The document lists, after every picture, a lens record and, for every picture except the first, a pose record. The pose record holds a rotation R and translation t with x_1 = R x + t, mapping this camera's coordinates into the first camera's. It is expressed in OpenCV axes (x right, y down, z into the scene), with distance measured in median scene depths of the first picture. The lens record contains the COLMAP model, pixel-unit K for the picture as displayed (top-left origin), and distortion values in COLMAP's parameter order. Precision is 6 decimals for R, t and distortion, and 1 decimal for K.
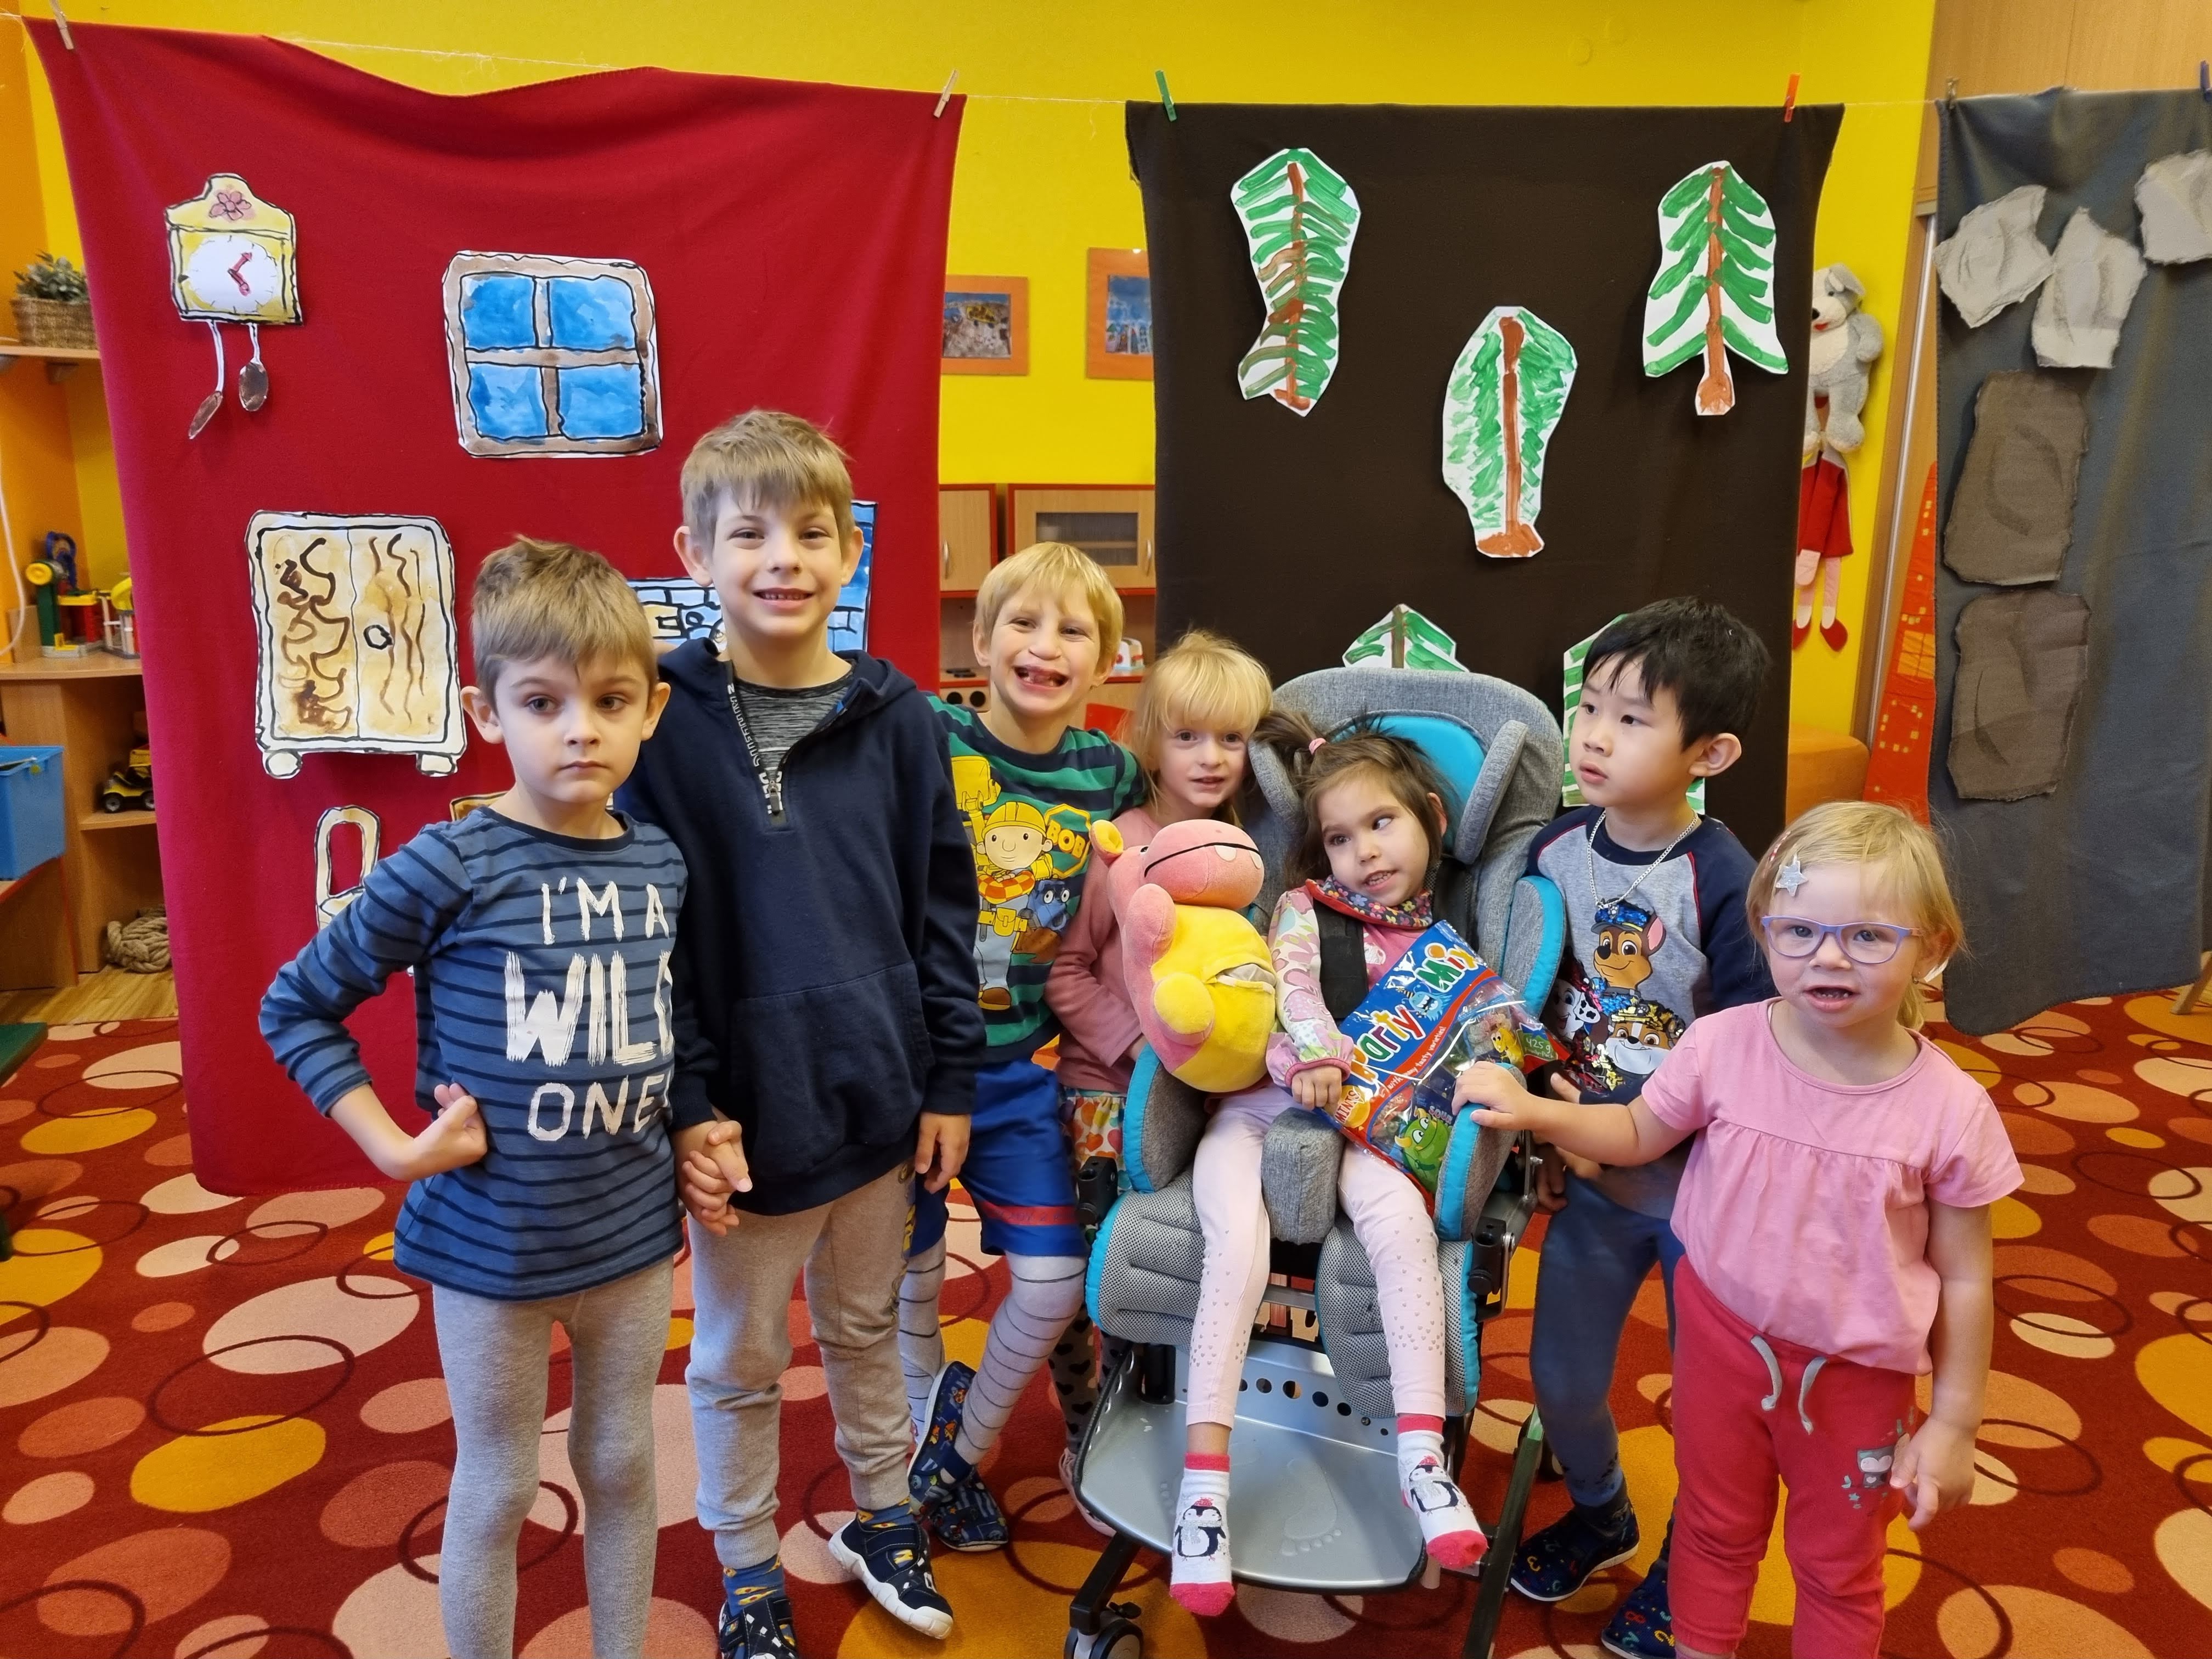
lens RADIAL K [[1690.5, 0, 1109.4], [0, 1690.5, 831.3], [0, 0, 1]] dist [0.054880, -0.043825]
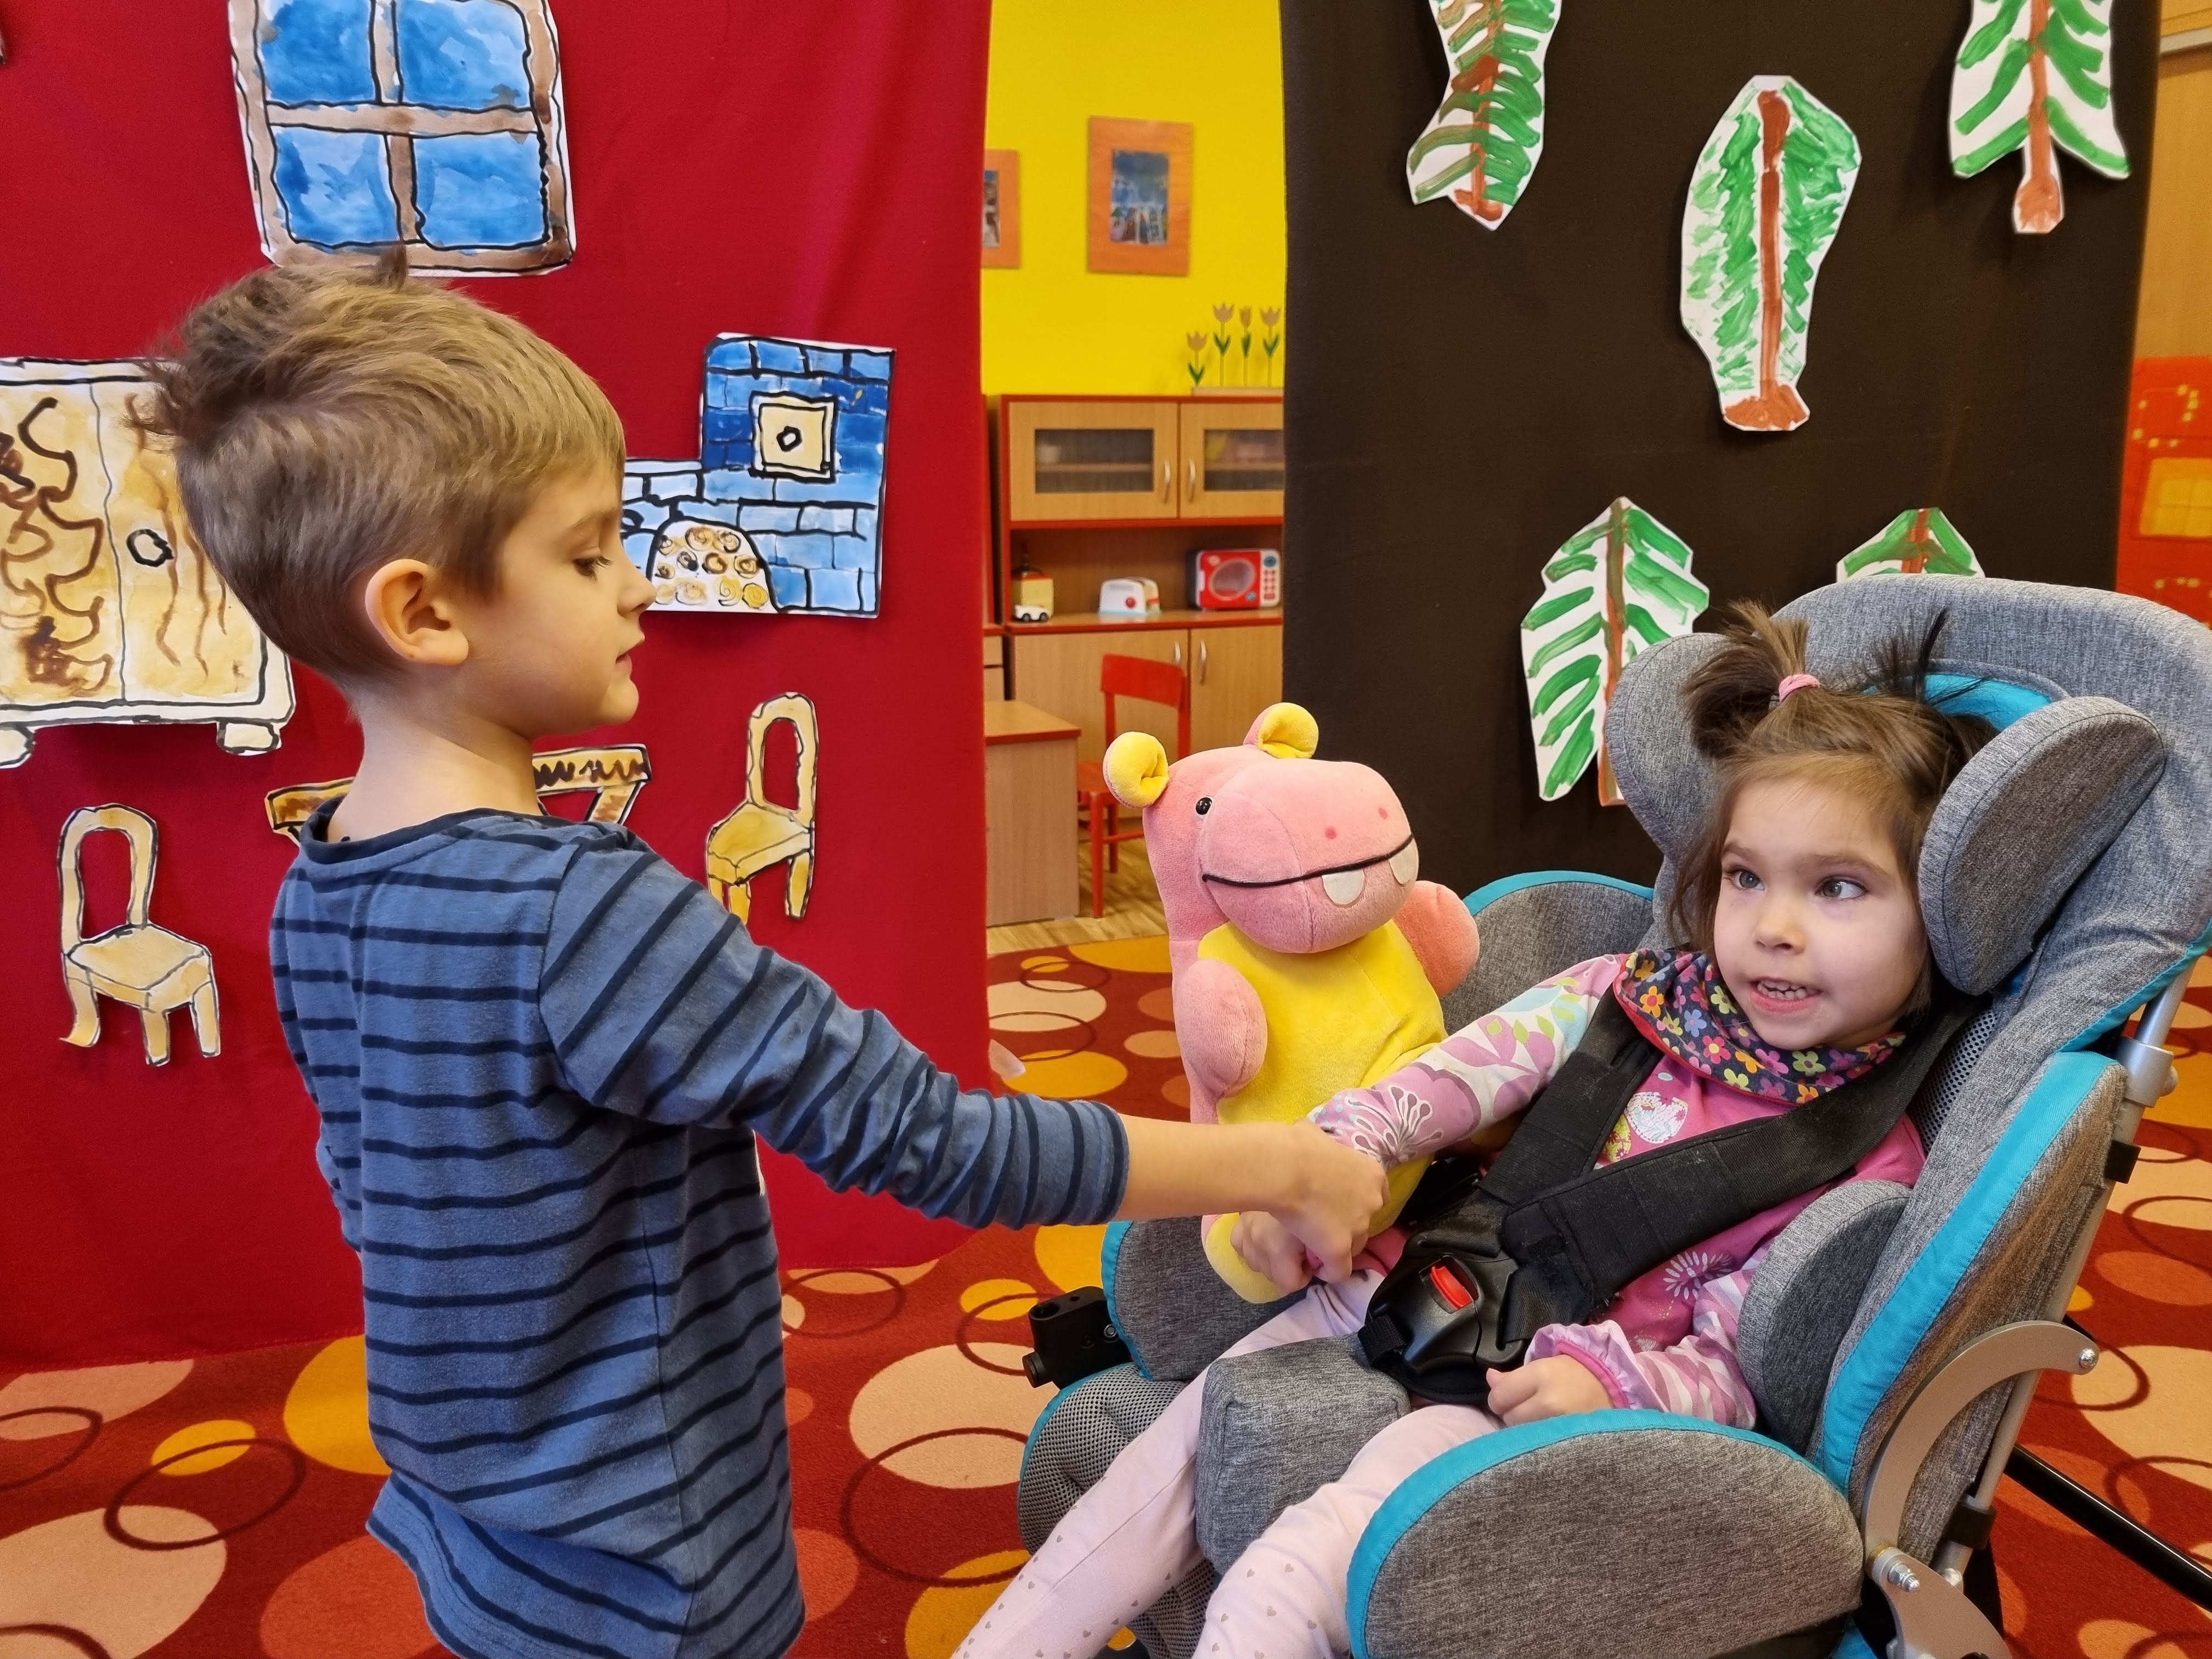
lens RADIAL K [[1690.5, 0, 1109.3], [0, 1690.5, 798.6], [0, 0, 1]] dist [0.054880, -0.043825]
pose [[0.999159, -0.017043, 0.037306, -0.074687], [0.017008, 0.999855, 0.001268, -0.011032], [-0.037322, -0.000633, 0.999303, 0.293252]]
